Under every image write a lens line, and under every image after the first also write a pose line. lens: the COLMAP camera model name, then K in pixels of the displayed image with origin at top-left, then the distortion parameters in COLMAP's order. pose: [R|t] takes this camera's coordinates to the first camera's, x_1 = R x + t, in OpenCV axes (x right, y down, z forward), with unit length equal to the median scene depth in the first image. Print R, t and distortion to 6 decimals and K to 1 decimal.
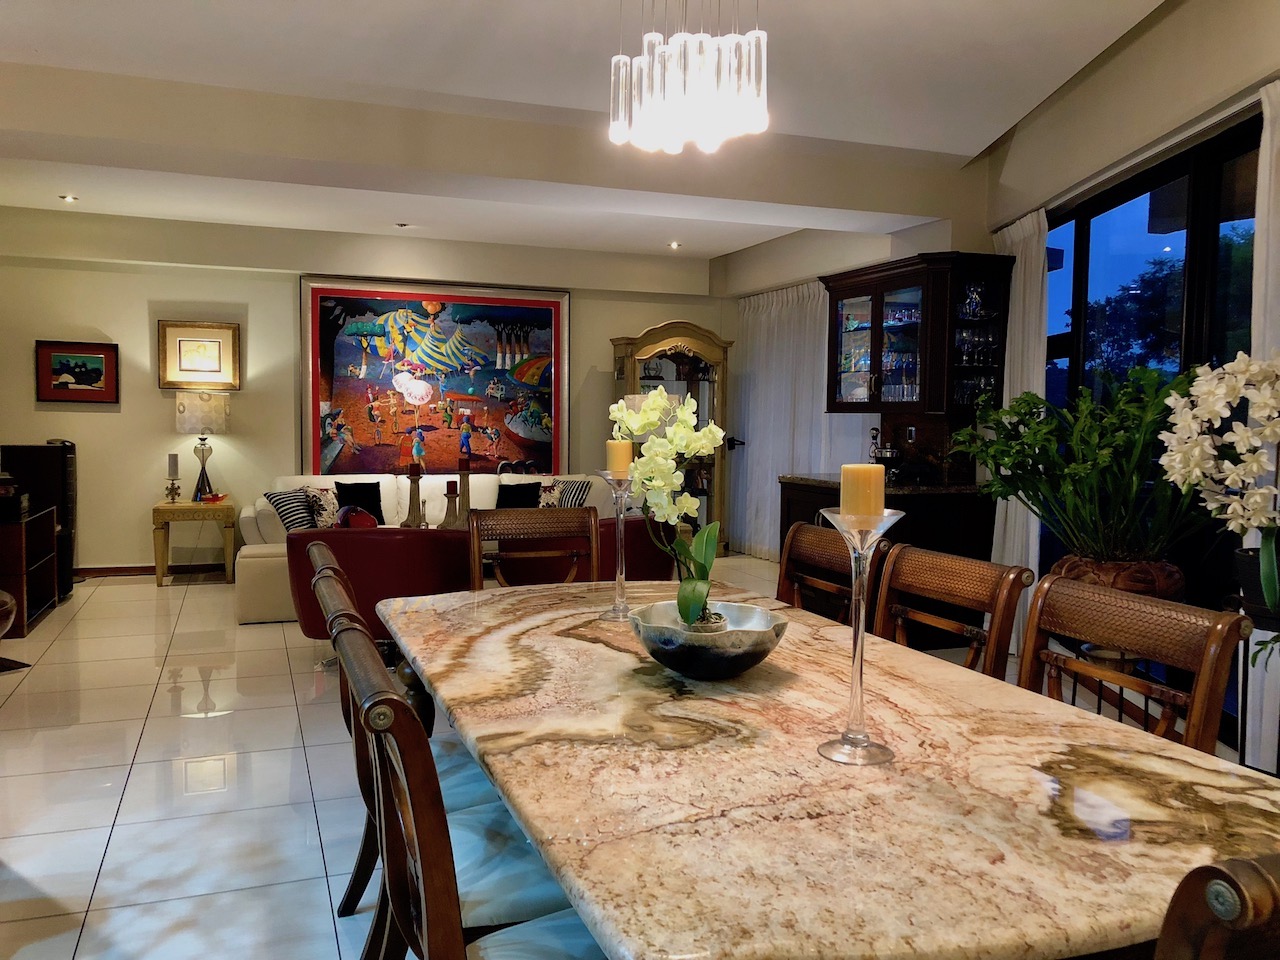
lens RADIAL K [[1061.9, 0, 644.6], [0, 1061.9, 480.3], [0, 0, 1]] dist [0.002971, 0.013489]
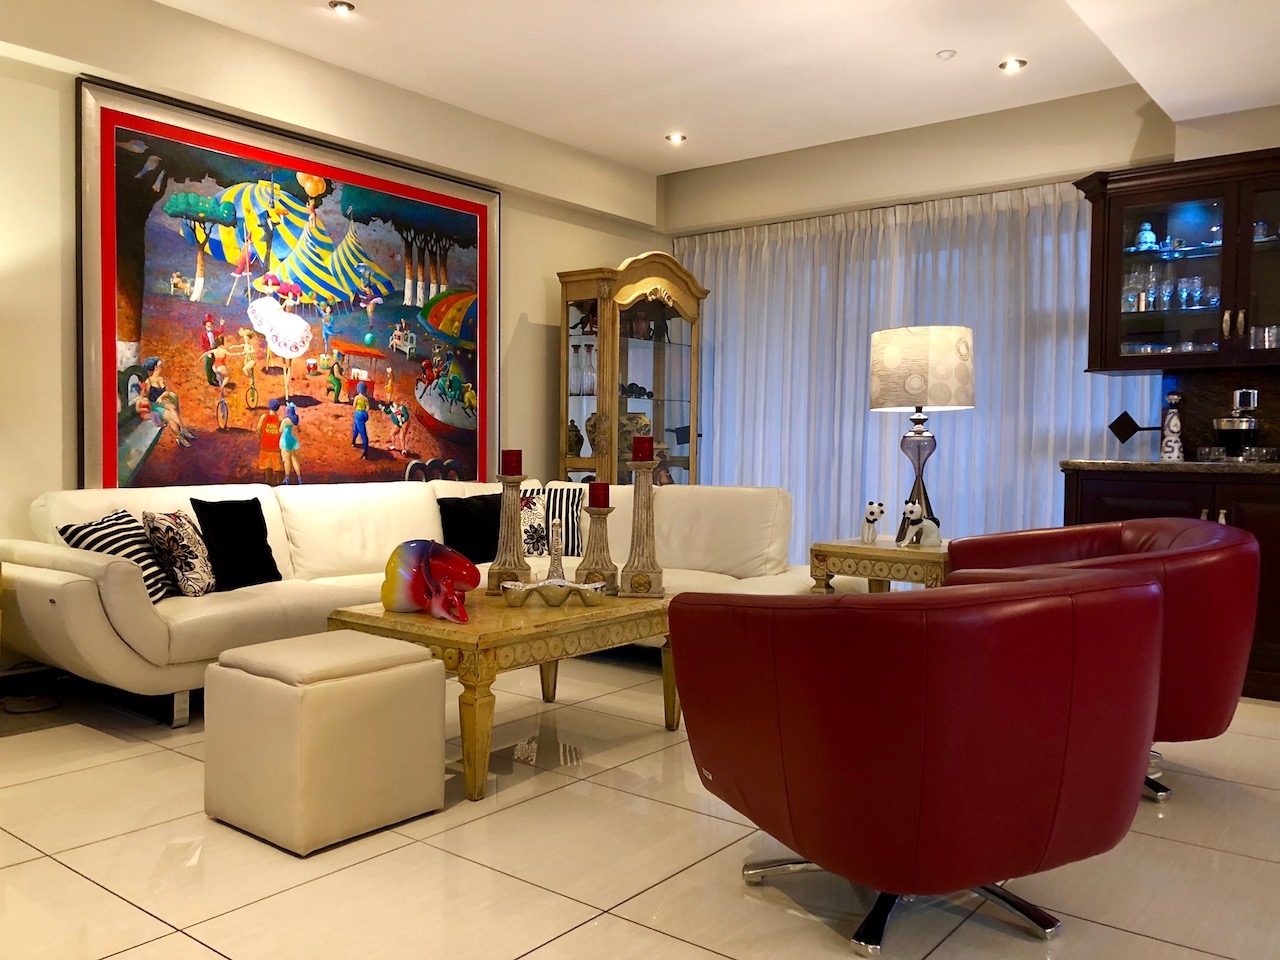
lens RADIAL K [[1061.9, 0, 636.0], [0, 1061.9, 479.8], [0, 0, 1]] dist [0.002971, 0.013489]
pose [[0.860674, -0.018984, 0.508803, -0.339495], [0.029893, 0.999465, -0.013274, 0.004766], [-0.508279, 0.026634, 0.860781, 0.433986]]
